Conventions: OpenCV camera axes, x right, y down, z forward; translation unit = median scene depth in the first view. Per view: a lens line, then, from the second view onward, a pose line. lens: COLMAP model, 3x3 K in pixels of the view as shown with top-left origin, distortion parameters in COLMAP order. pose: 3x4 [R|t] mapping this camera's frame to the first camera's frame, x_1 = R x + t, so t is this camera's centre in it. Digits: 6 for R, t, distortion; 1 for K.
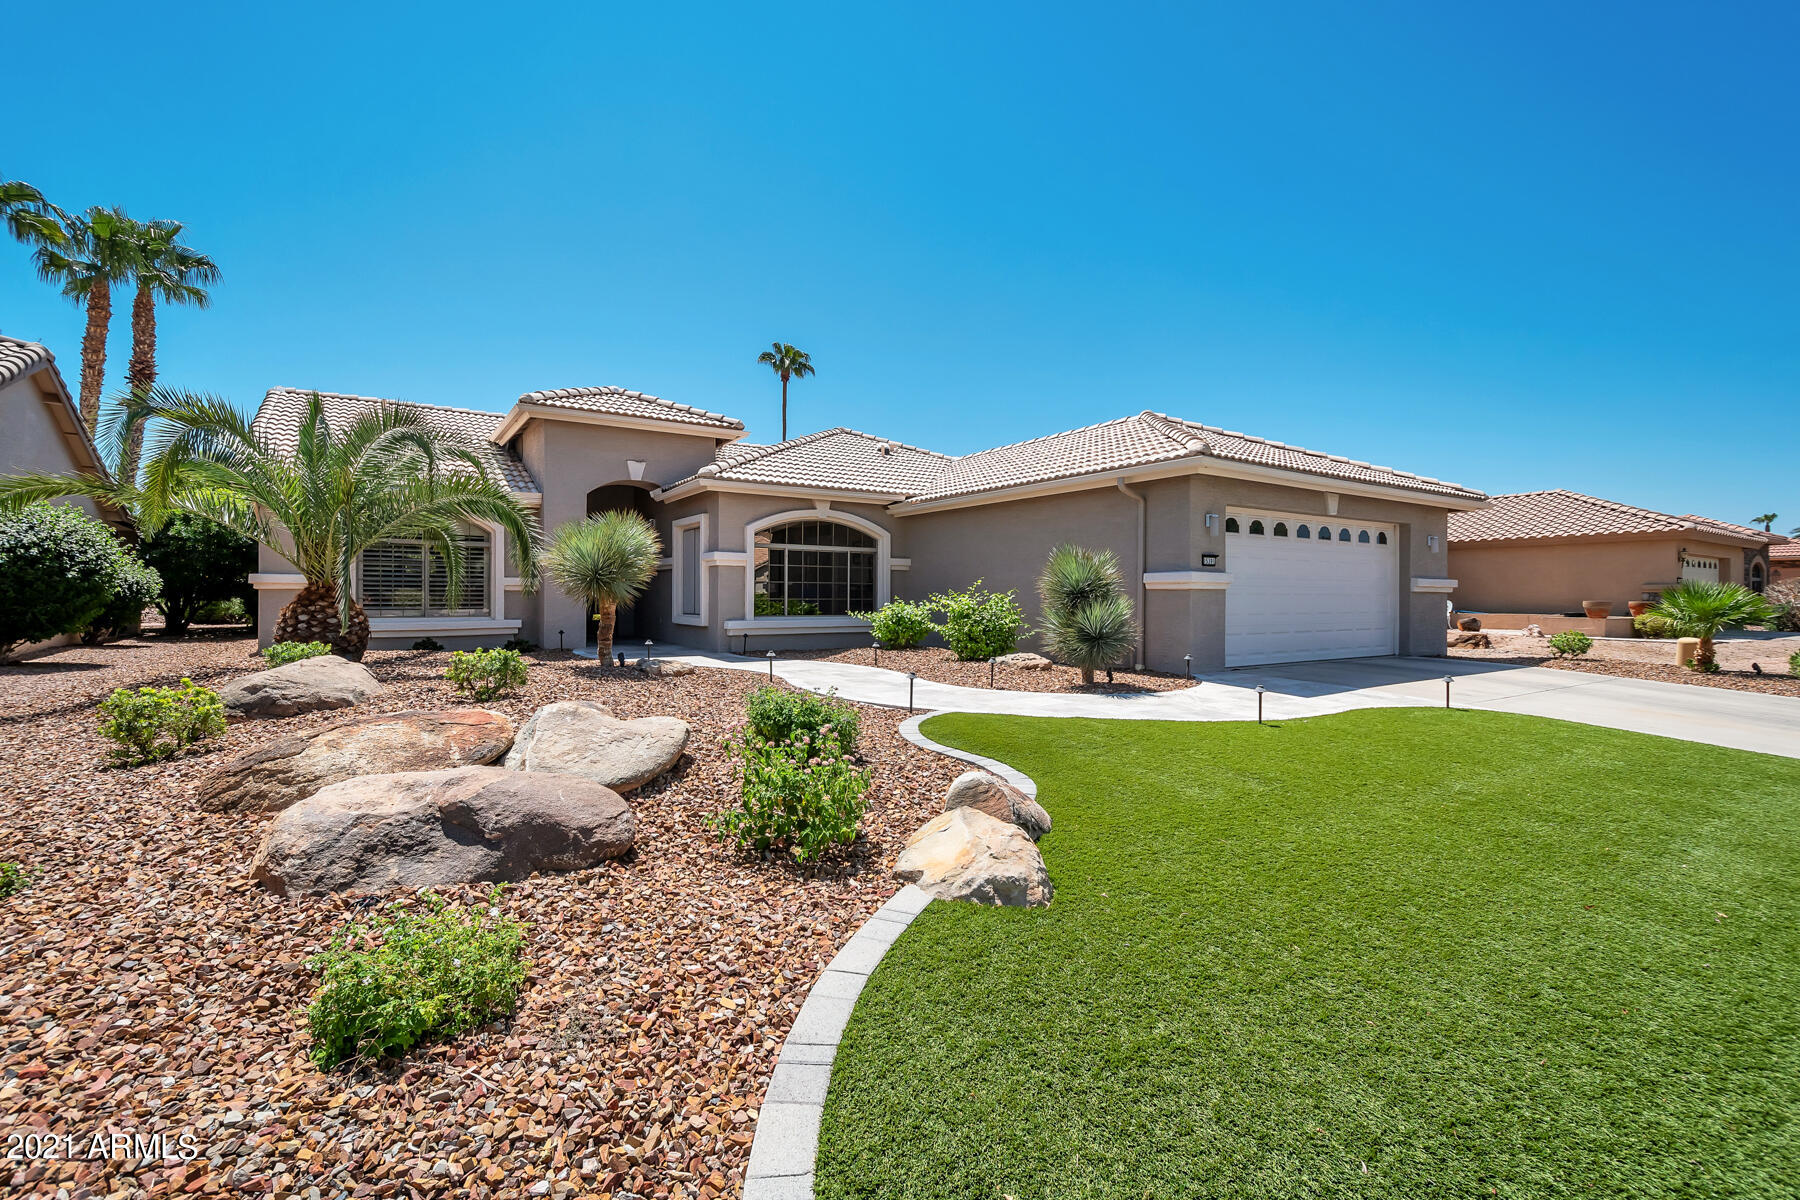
lens RADIAL K [[792.5, 0, 895.1], [0, 792.5, 597.6], [0, 0, 1]] dist [0.007991, -0.001078]
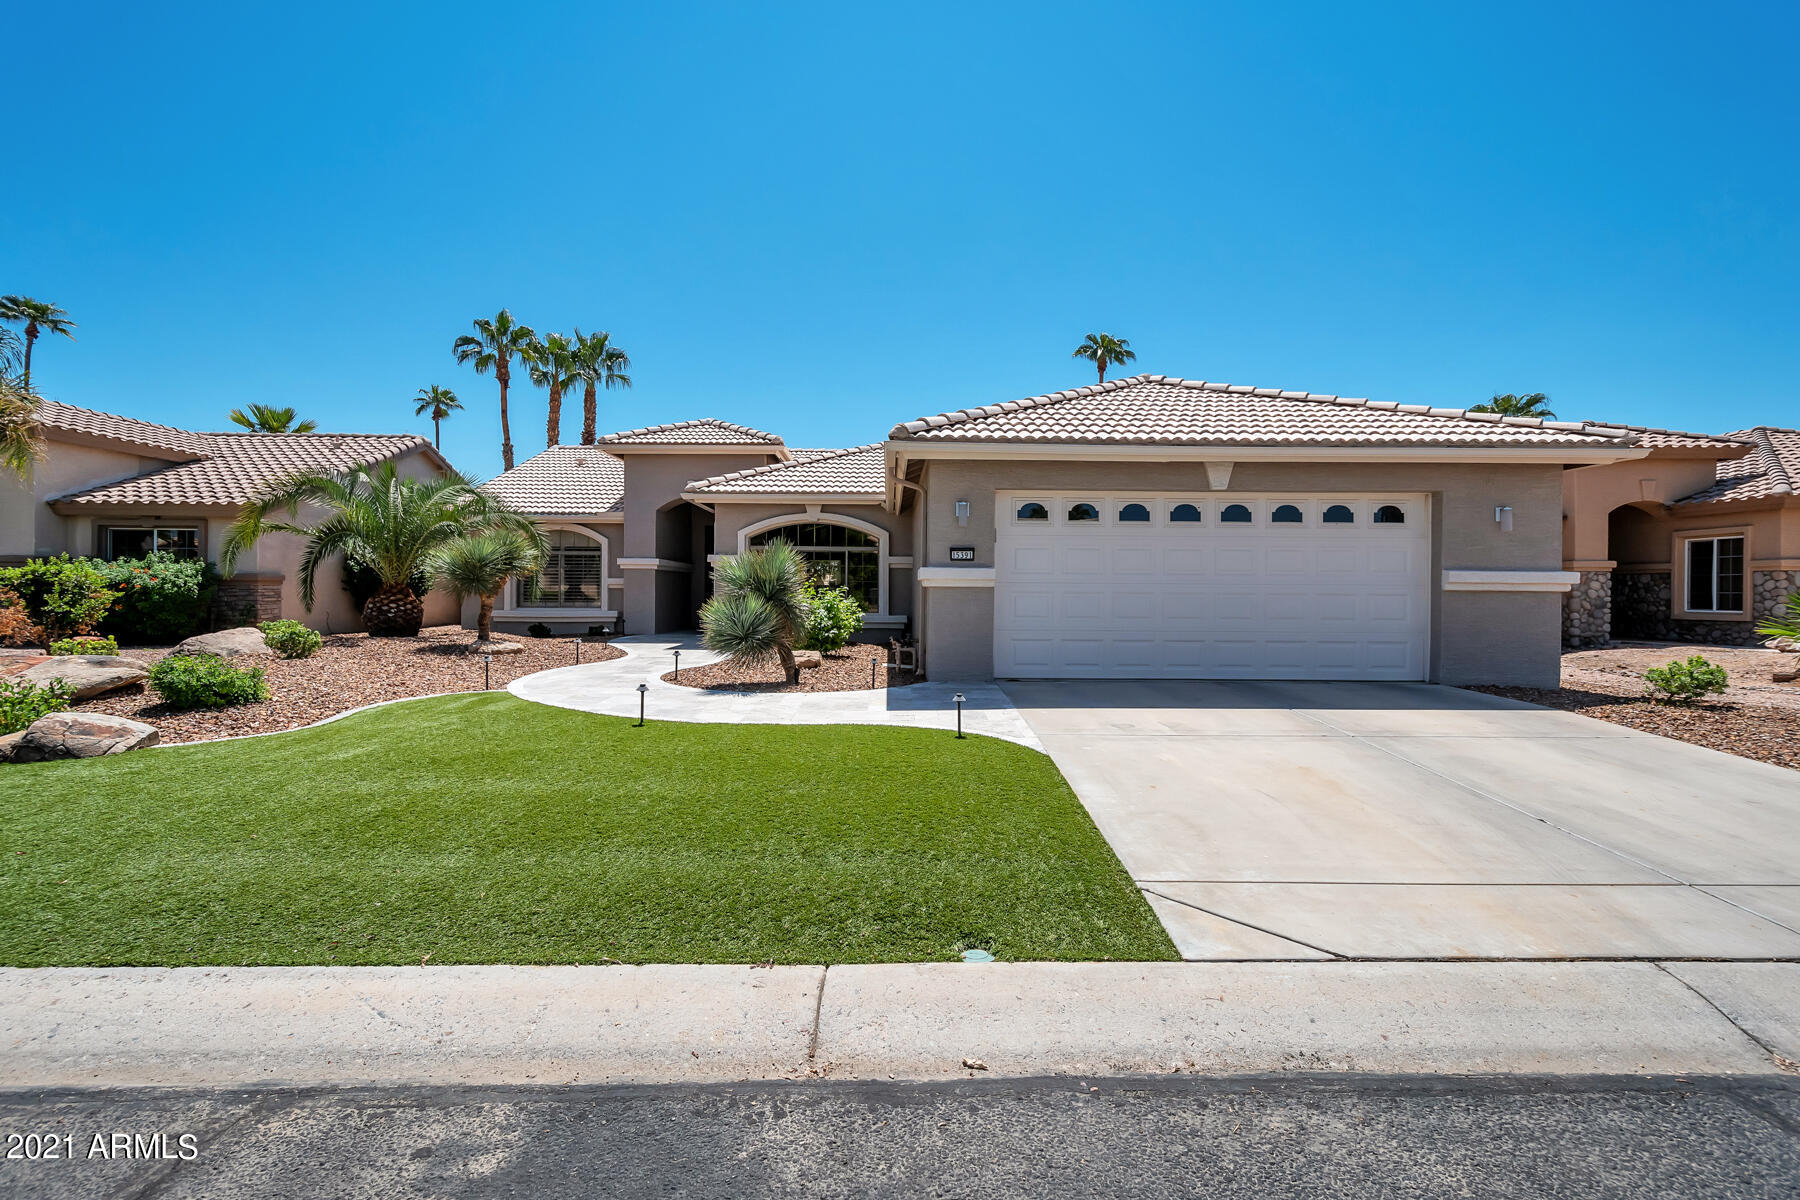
lens RADIAL K [[792.5, 0, 893.1], [0, 792.5, 600.3], [0, 0, 1]] dist [0.007991, -0.001078]
pose [[0.836123, 0.008973, -0.548469, 0.592677], [-0.005350, 0.999952, 0.008202, -0.001774], [0.548516, -0.003923, 0.836131, 0.159744]]
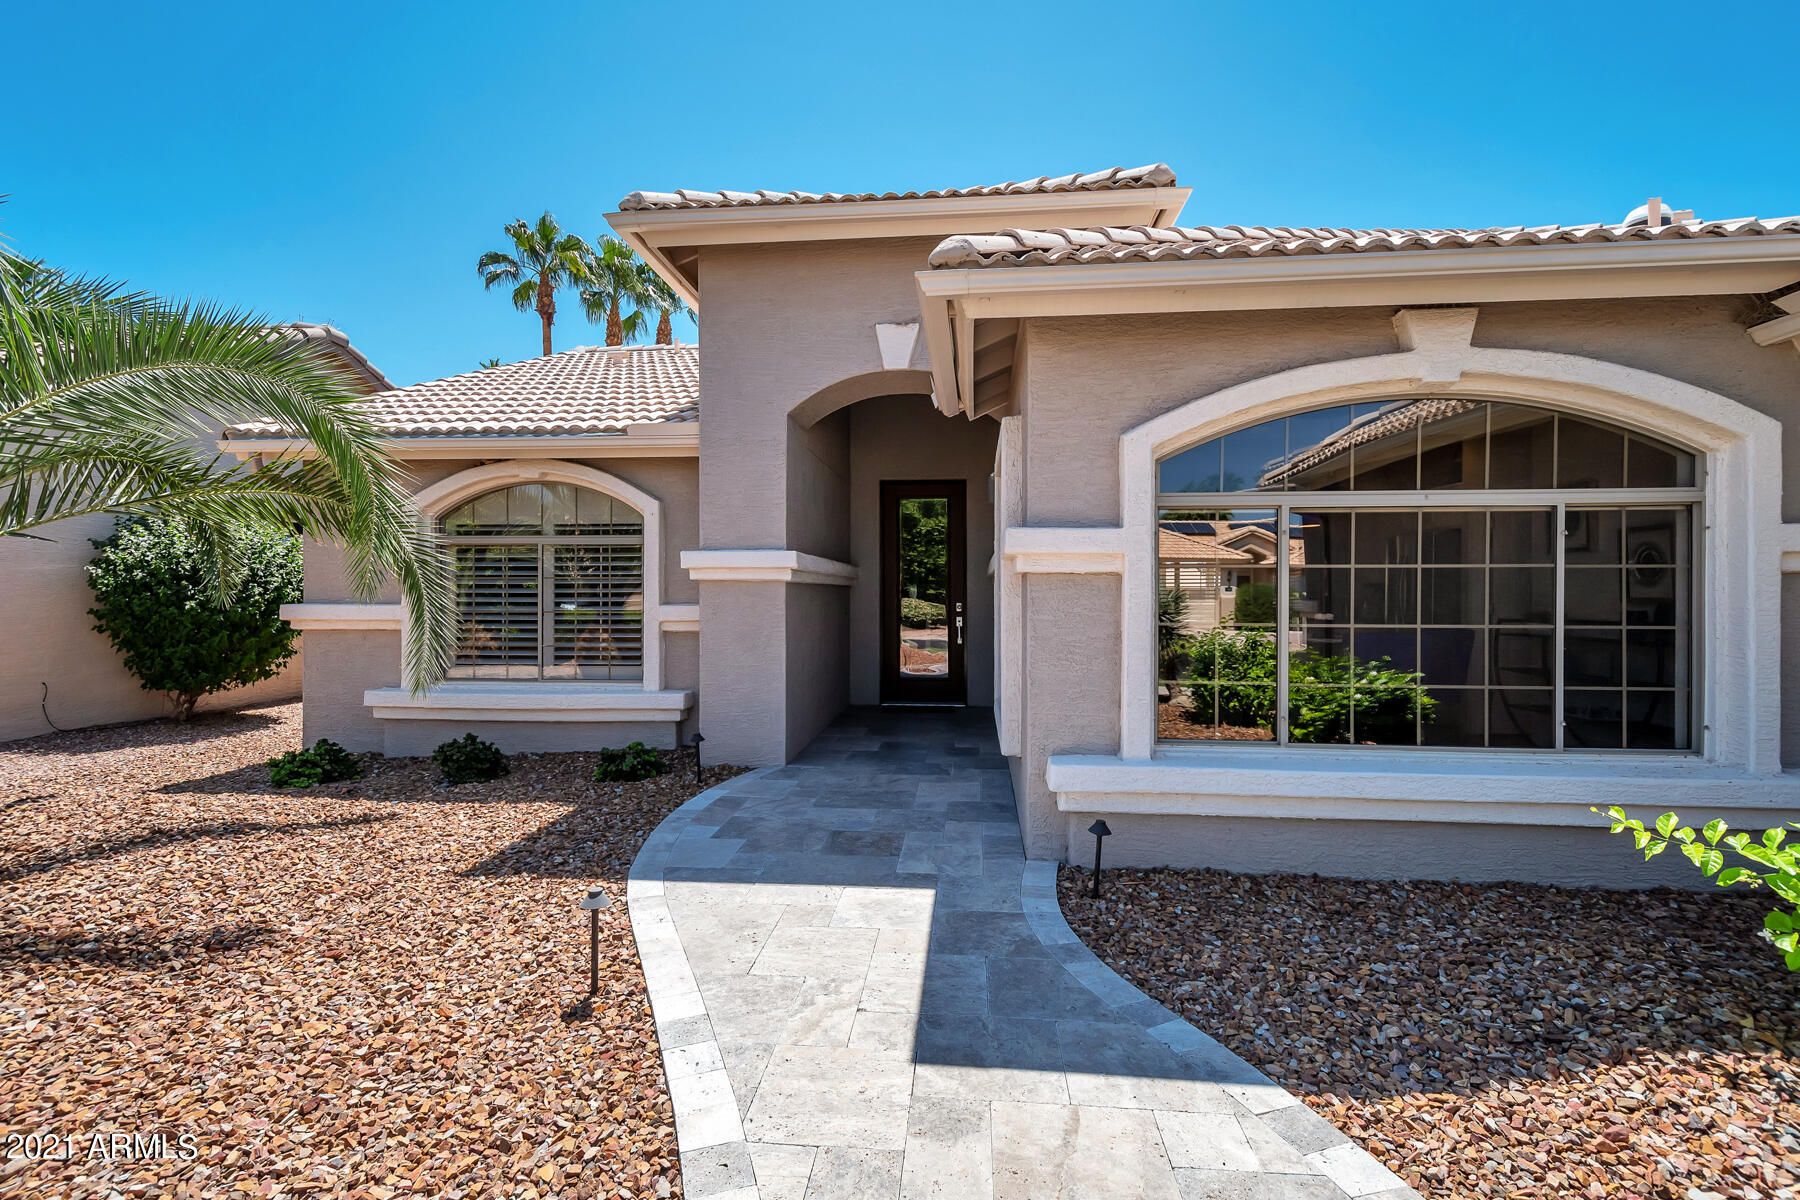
lens RADIAL K [[792.5, 0, 896.1], [0, 792.5, 601.6], [0, 0, 1]] dist [0.007991, -0.001078]
pose [[0.775412, 0.003292, -0.631447, -0.064285], [-0.001329, 0.999993, 0.003581, -0.028536], [0.631454, -0.001937, 0.775411, 0.683417]]
